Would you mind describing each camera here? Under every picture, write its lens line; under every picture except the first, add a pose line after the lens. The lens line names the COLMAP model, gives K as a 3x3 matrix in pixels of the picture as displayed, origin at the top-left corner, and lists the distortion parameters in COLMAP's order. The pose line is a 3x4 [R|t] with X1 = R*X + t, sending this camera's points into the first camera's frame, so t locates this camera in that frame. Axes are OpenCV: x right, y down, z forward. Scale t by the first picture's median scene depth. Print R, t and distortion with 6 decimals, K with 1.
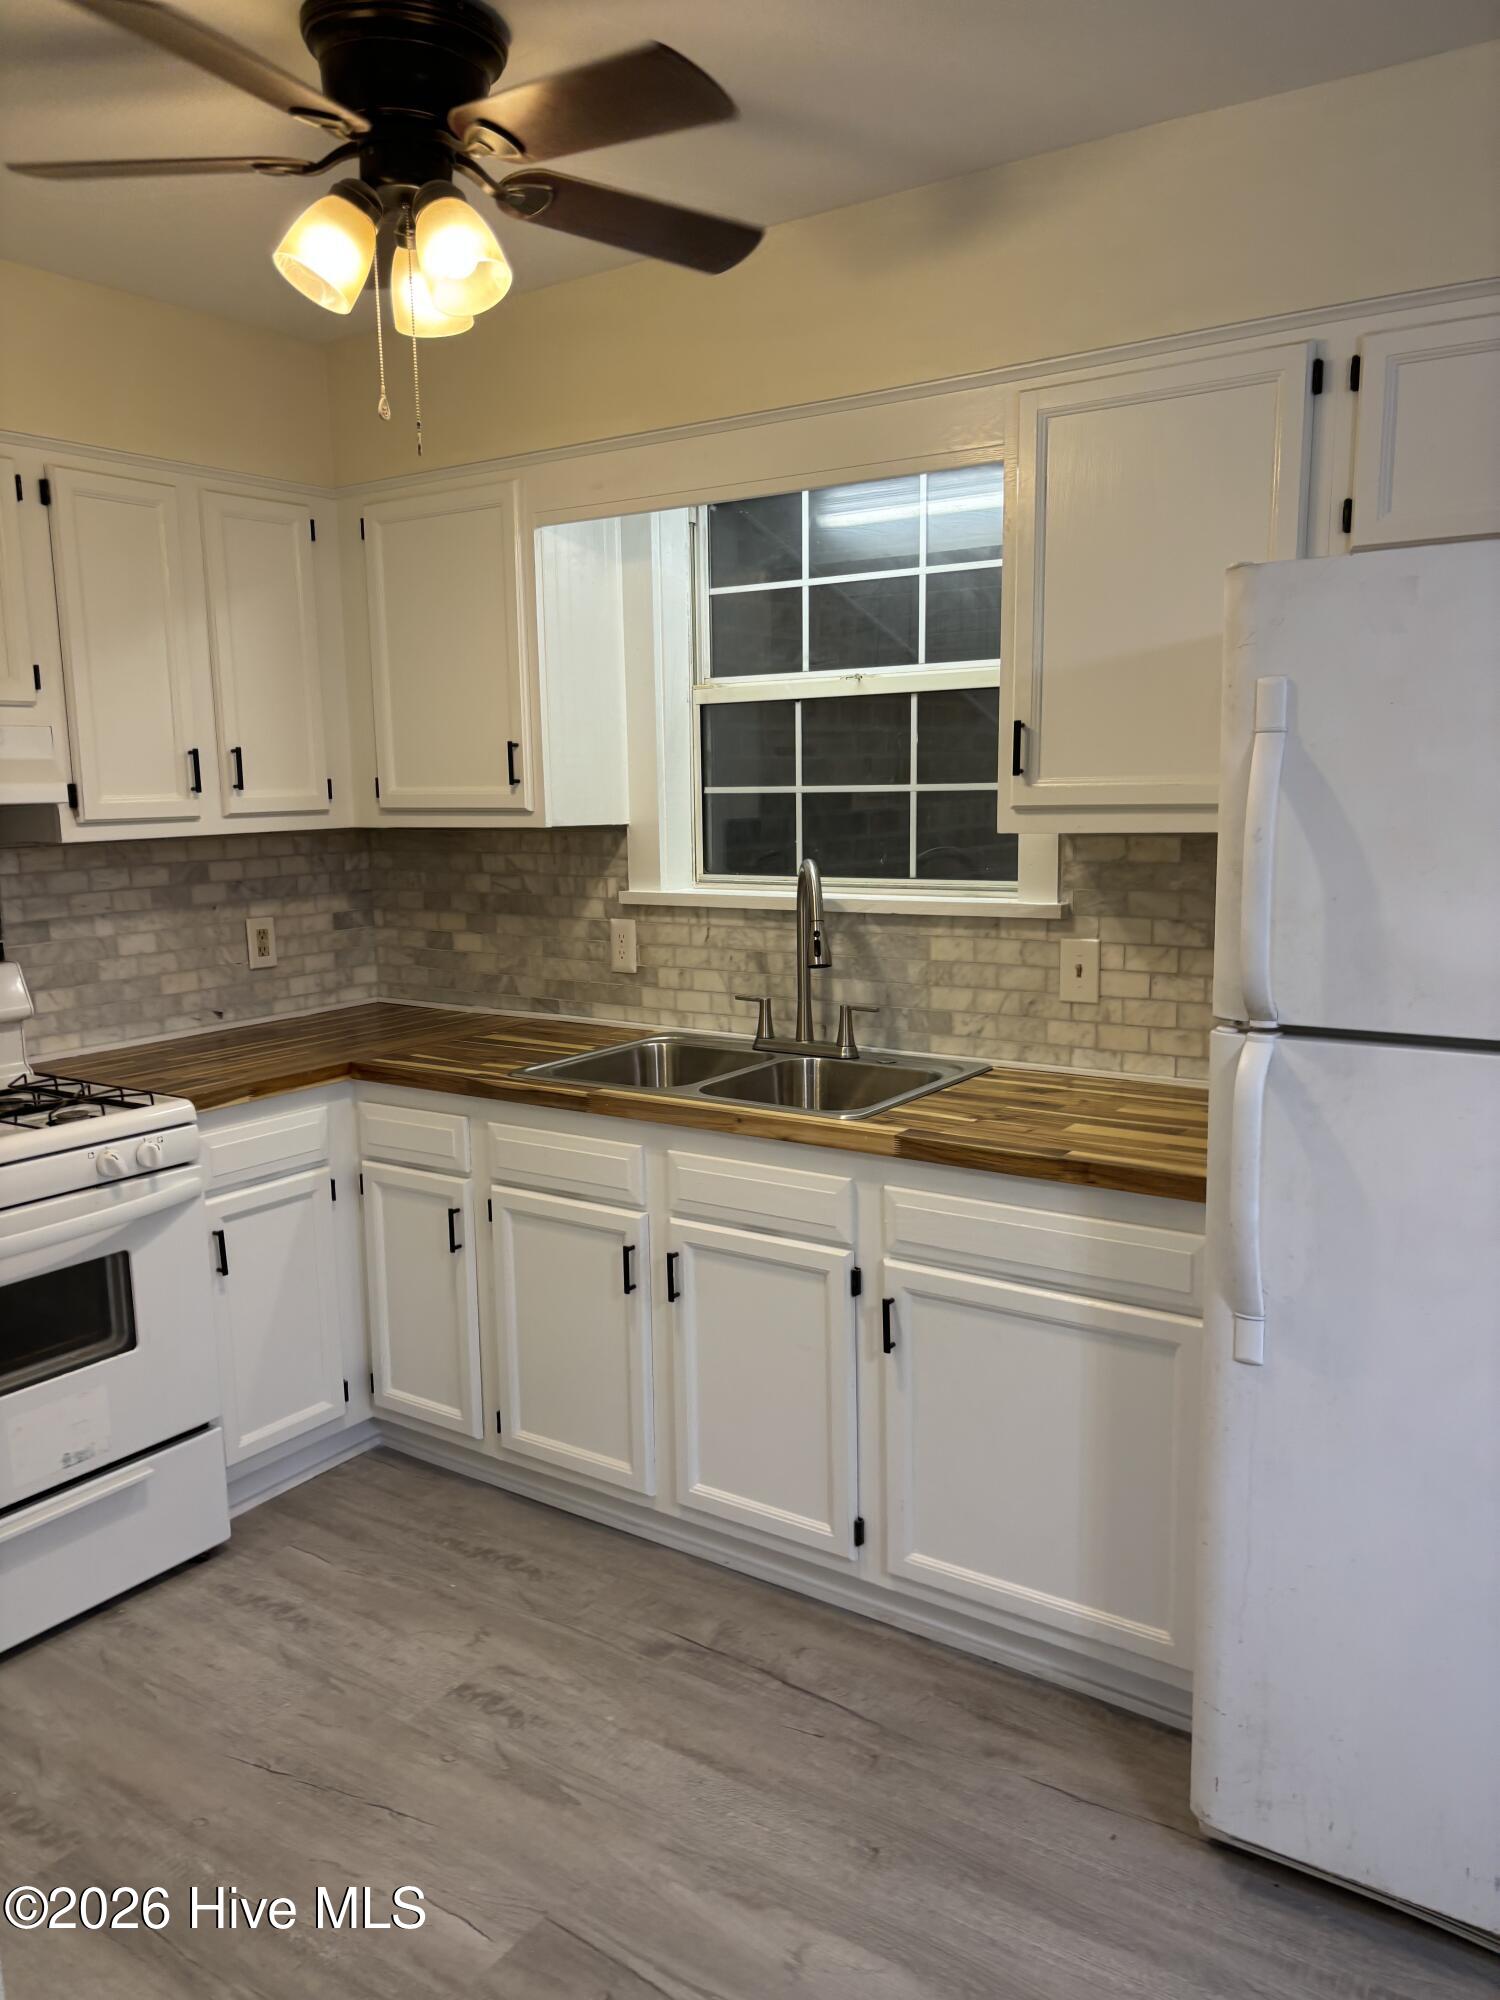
lens RADIAL K [[1518.1, 0, 750.1], [0, 1518.1, 1042.5], [0, 0, 1]] dist [0.110740, -0.003854]
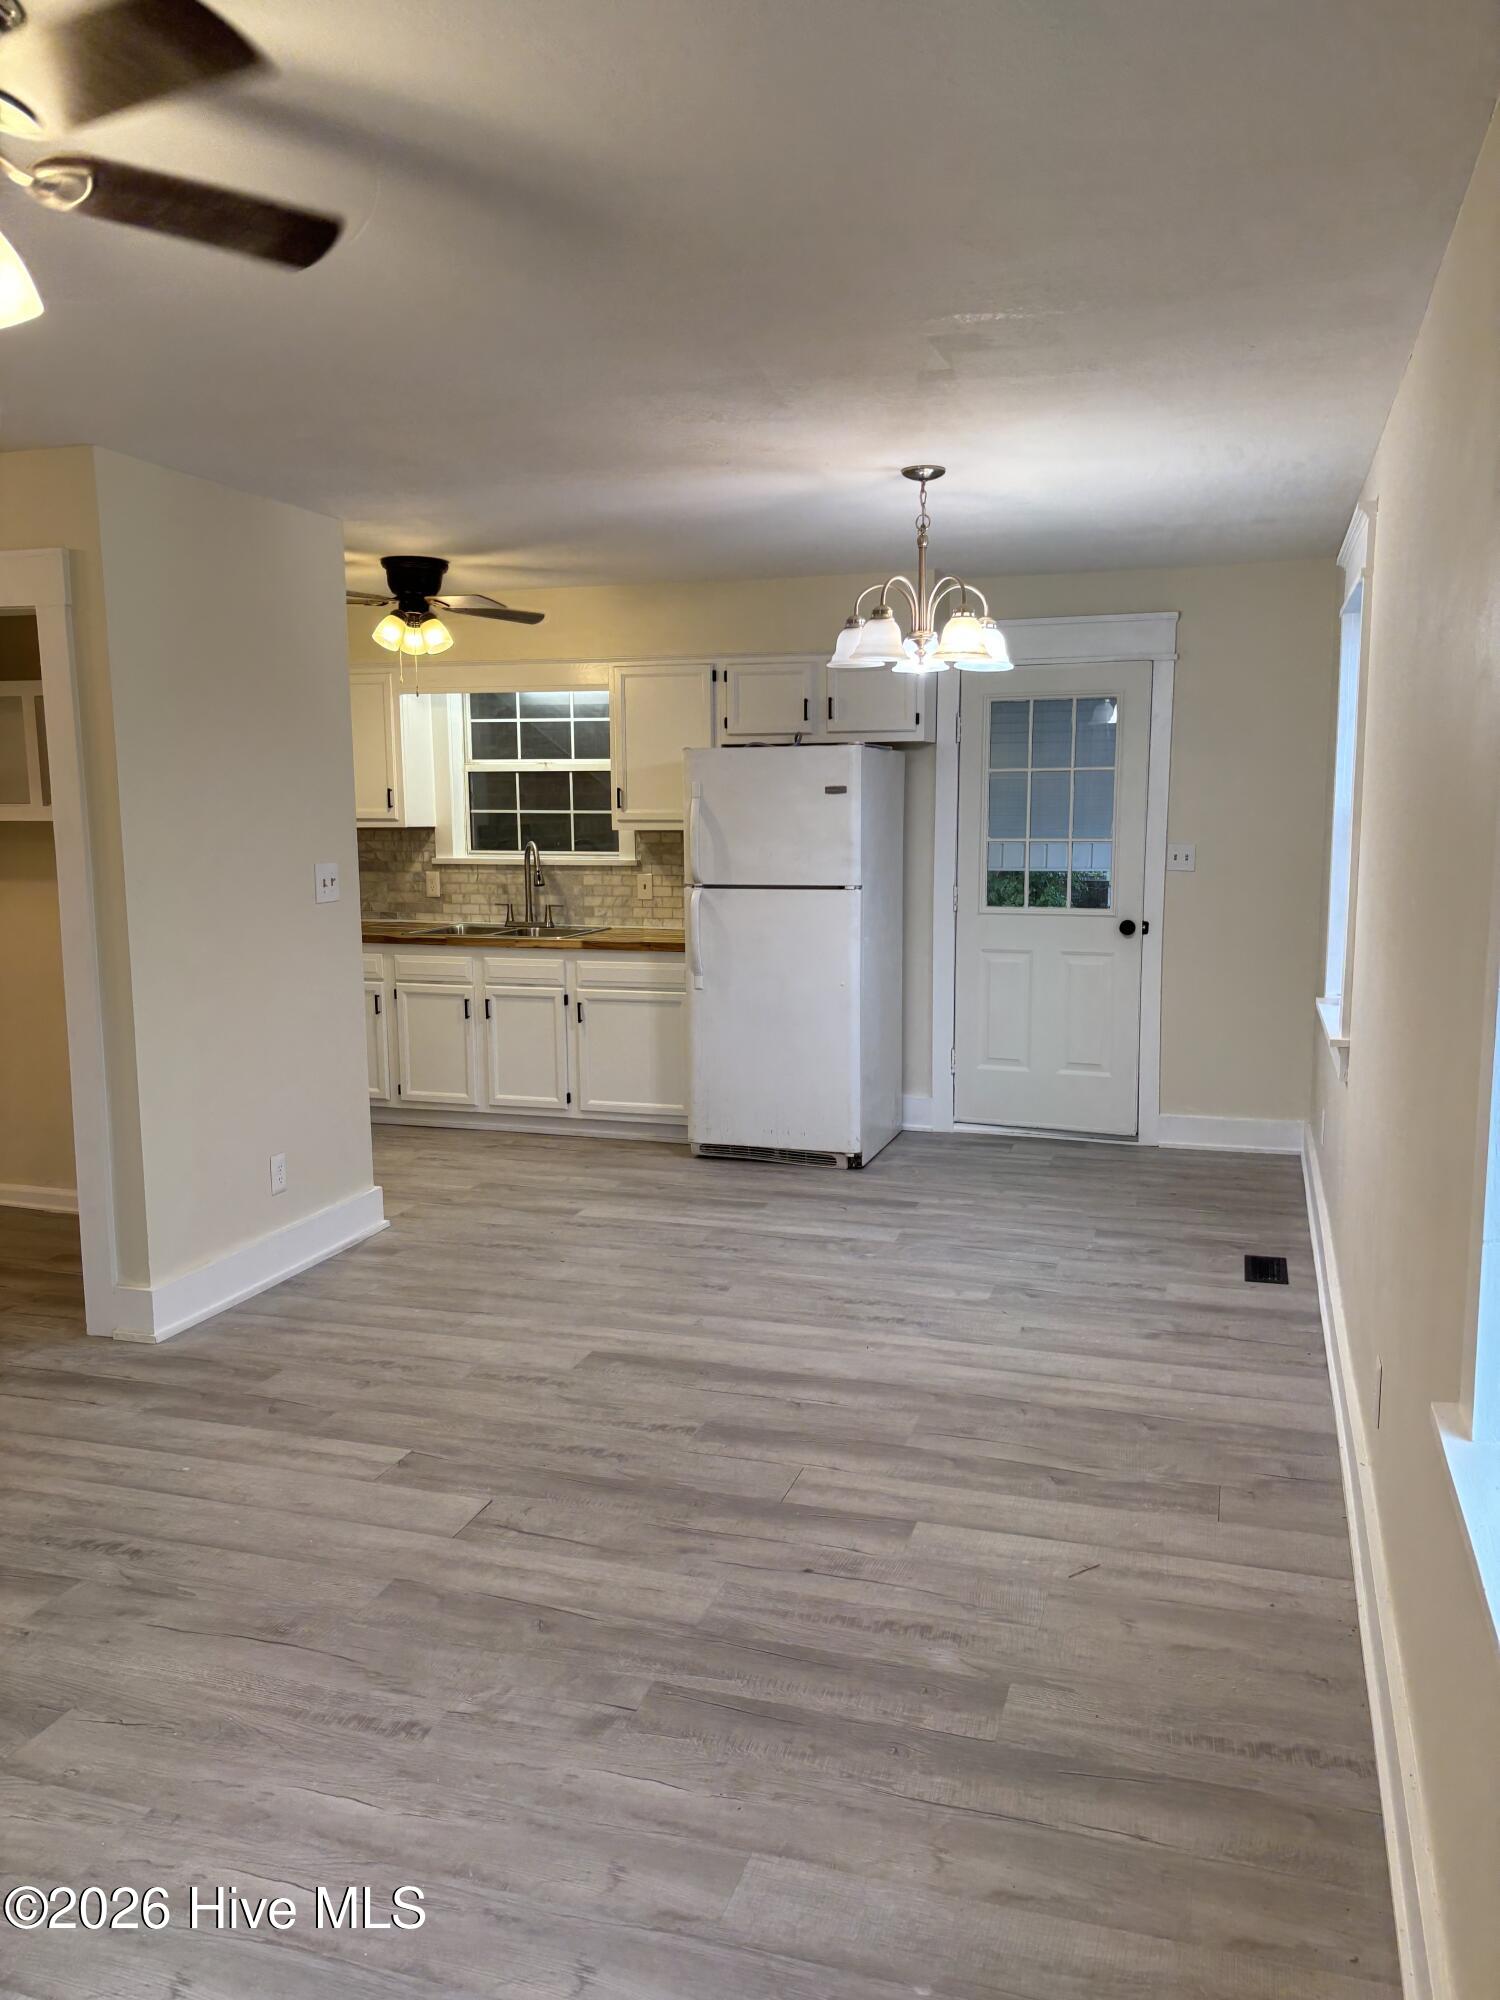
lens RADIAL K [[1518.1, 0, 750.1], [0, 1518.1, 1042.5], [0, 0, 1]] dist [0.110740, -0.003854]
pose [[0.959879, -0.030337, 0.278767, -0.288682], [0.034976, 0.999320, -0.011680, 0.219115], [-0.278223, 0.020962, 0.960288, -1.290237]]
